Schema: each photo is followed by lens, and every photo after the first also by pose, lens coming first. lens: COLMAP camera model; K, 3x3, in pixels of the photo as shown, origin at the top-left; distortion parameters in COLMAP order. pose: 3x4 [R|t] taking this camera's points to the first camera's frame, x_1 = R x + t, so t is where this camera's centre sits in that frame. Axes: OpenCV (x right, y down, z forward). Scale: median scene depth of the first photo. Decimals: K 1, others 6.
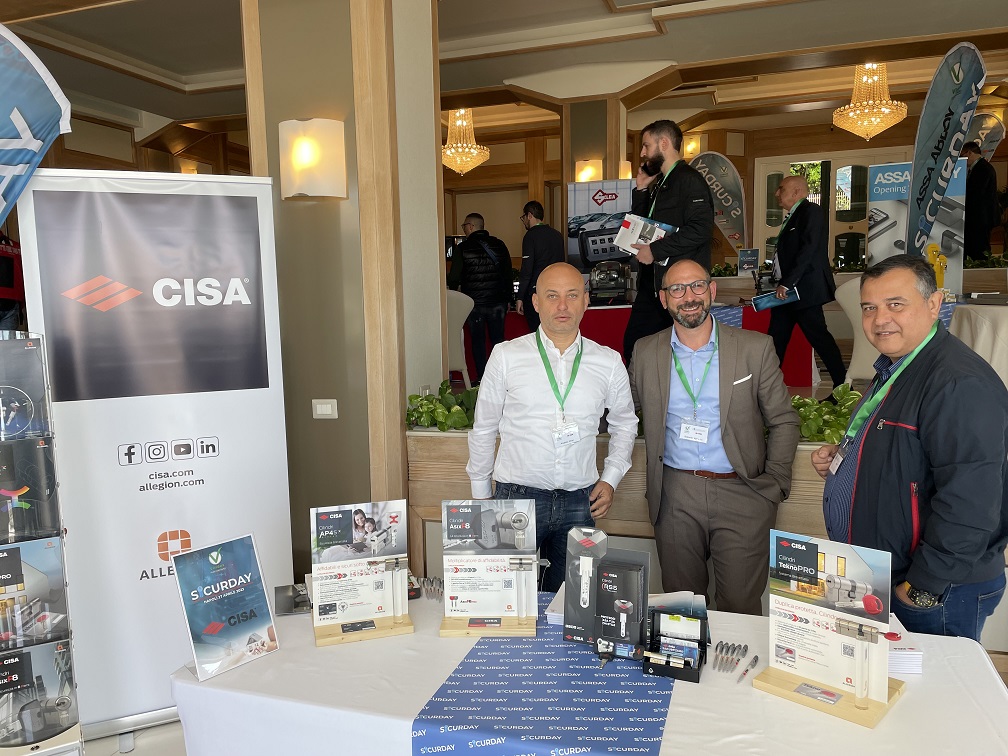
lens RADIAL K [[759.8, 0, 498.8], [0, 759.8, 382.2], [0, 0, 1]] dist [0.047822, -0.050098]
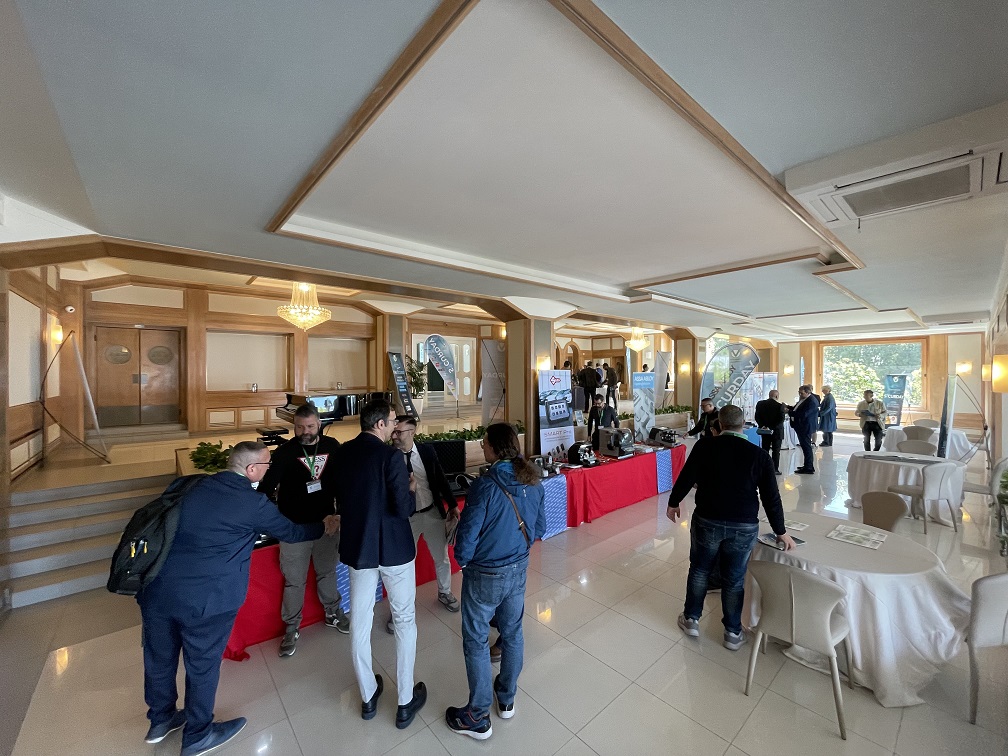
lens RADIAL K [[405.4, 0, 504.7], [0, 405.4, 376.0], [0, 0, 1]] dist [-0.003168, -0.000097]
pose [[0.508682, 0.020745, 0.860704, -0.643485], [0.086592, 0.993408, -0.075120, -0.196478], [-0.856589, 0.112742, 0.503533, 0.661645]]
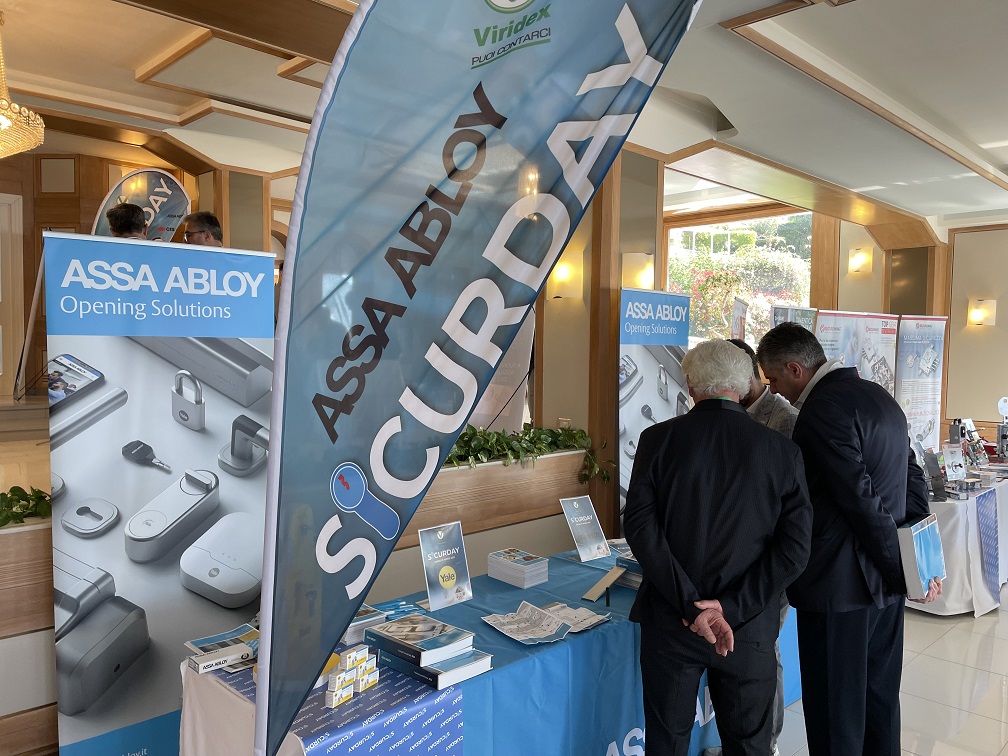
lens RADIAL K [[759.8, 0, 498.0], [0, 759.8, 384.3], [0, 0, 1]] dist [0.047822, -0.050098]
pose [[0.458711, -0.013924, 0.888476, 0.241869], [0.077427, 0.996701, -0.024355, -0.171323], [-0.885206, 0.079963, 0.458276, 0.600442]]
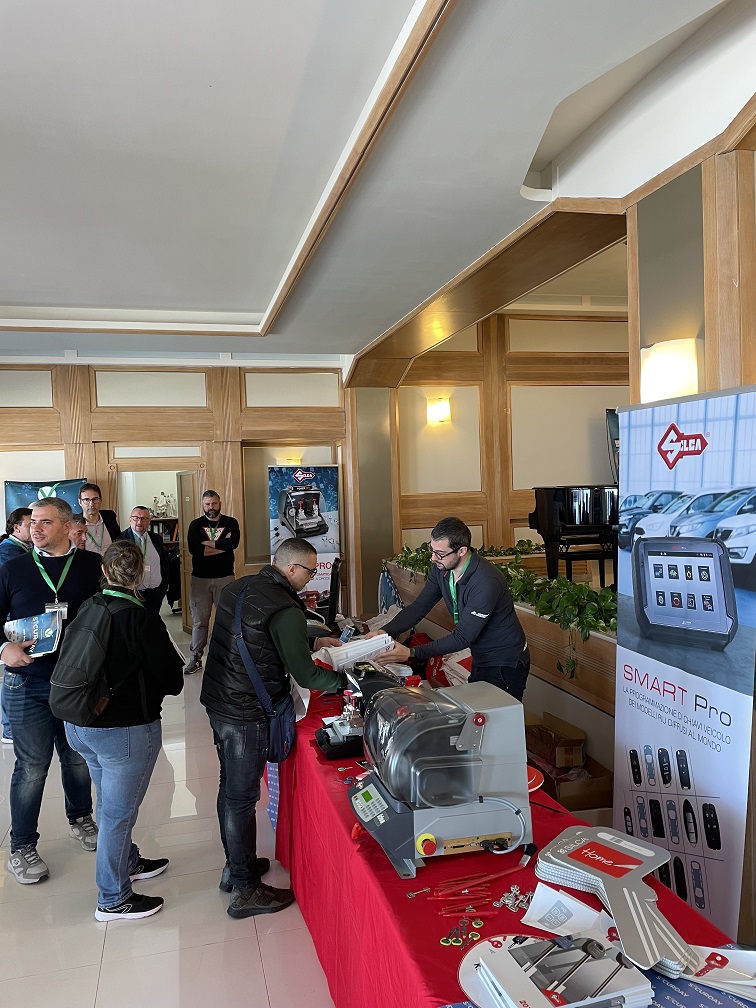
lens RADIAL K [[759.8, 0, 381.4], [0, 759.8, 495.9], [0, 0, 1]] dist [0.047822, -0.050098]
pose [[0.543680, 0.029519, -0.838773, 0.352116], [-0.087205, 0.995959, -0.021475, -0.200750], [0.834750, 0.084821, 0.544057, 0.702593]]
